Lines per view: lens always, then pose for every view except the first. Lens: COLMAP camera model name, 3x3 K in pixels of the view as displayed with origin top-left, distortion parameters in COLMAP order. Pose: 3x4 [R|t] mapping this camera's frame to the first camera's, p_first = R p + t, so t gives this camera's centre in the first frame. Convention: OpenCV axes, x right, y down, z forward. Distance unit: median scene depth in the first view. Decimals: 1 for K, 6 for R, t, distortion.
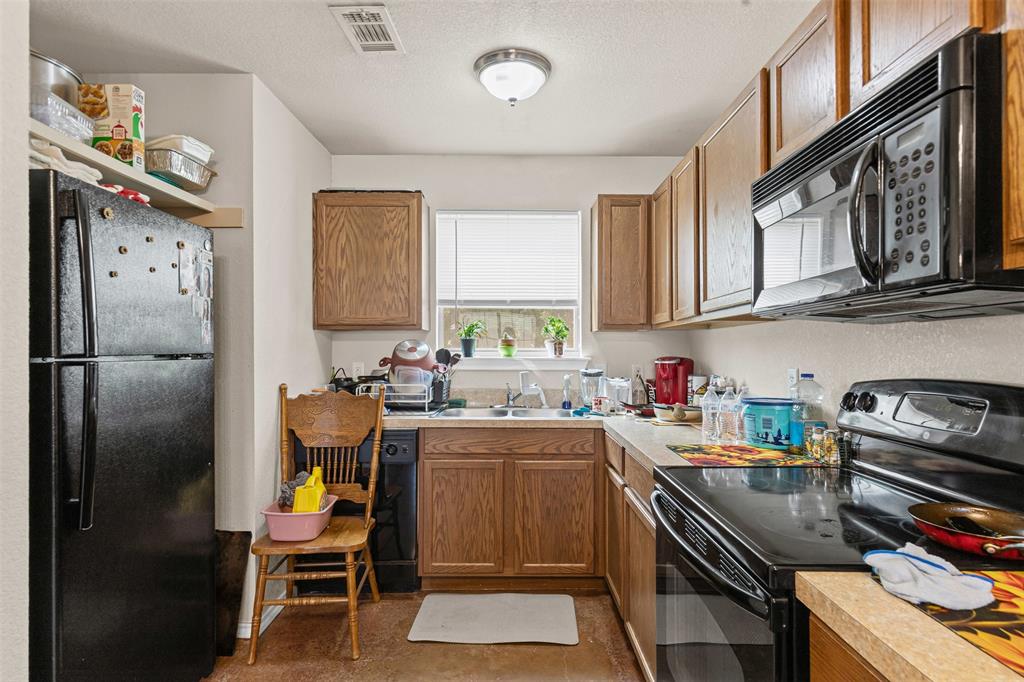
lens RADIAL K [[535.5, 0, 518.1], [0, 535.5, 355.9], [0, 0, 1]] dist [0.003373, -0.000989]
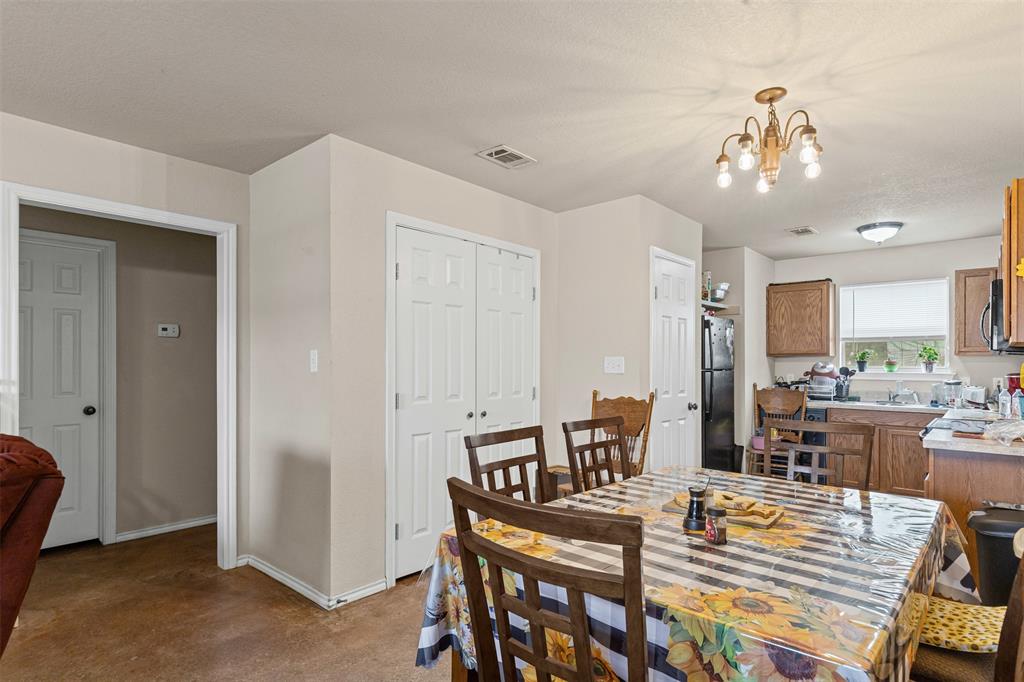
lens RADIAL K [[535.2, 0, 516.8], [0, 535.2, 361.6], [0, 0, 1]] dist [0.000314, -0.001025]
pose [[0.748065, -0.001235, -0.663624, 0.230984], [-0.009469, 0.999877, -0.012535, 0.002020], [0.663557, 0.015661, 0.747961, -1.060798]]
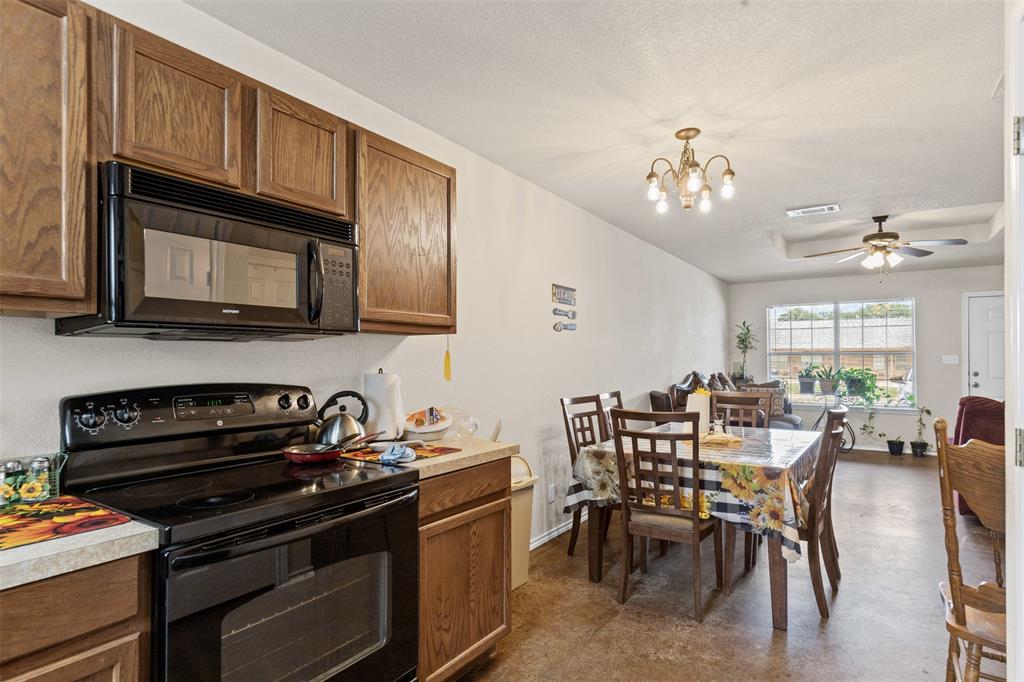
lens RADIAL K [[535.5, 0, 518.1], [0, 535.5, 355.9], [0, 0, 1]] dist [0.003373, -0.000989]
pose [[-0.834926, -0.000047, 0.550363, -0.277164], [0.002571, 0.999989, 0.003987, -0.018949], [-0.550357, 0.004744, -0.834916, 0.711977]]
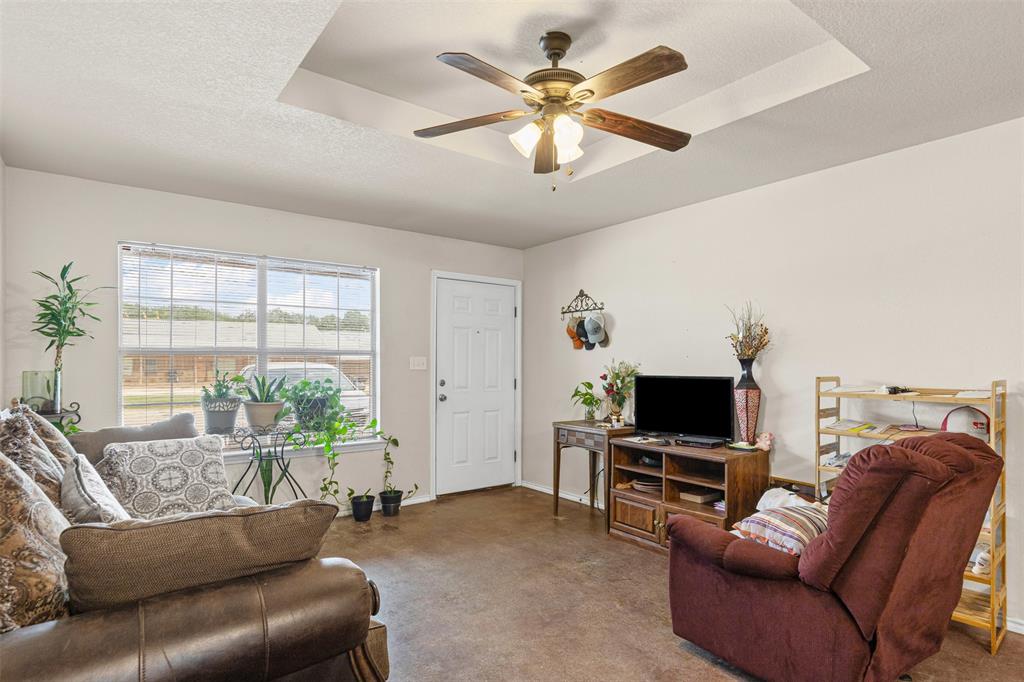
lens RADIAL K [[535.5, 0, 518.1], [0, 535.5, 355.9], [0, 0, 1]] dist [0.003373, -0.000989]
pose [[-0.789592, -0.009293, -0.613562, 0.209940], [-0.008657, 0.999955, -0.004004, -0.007142], [0.613571, 0.002150, -0.789636, -0.833564]]
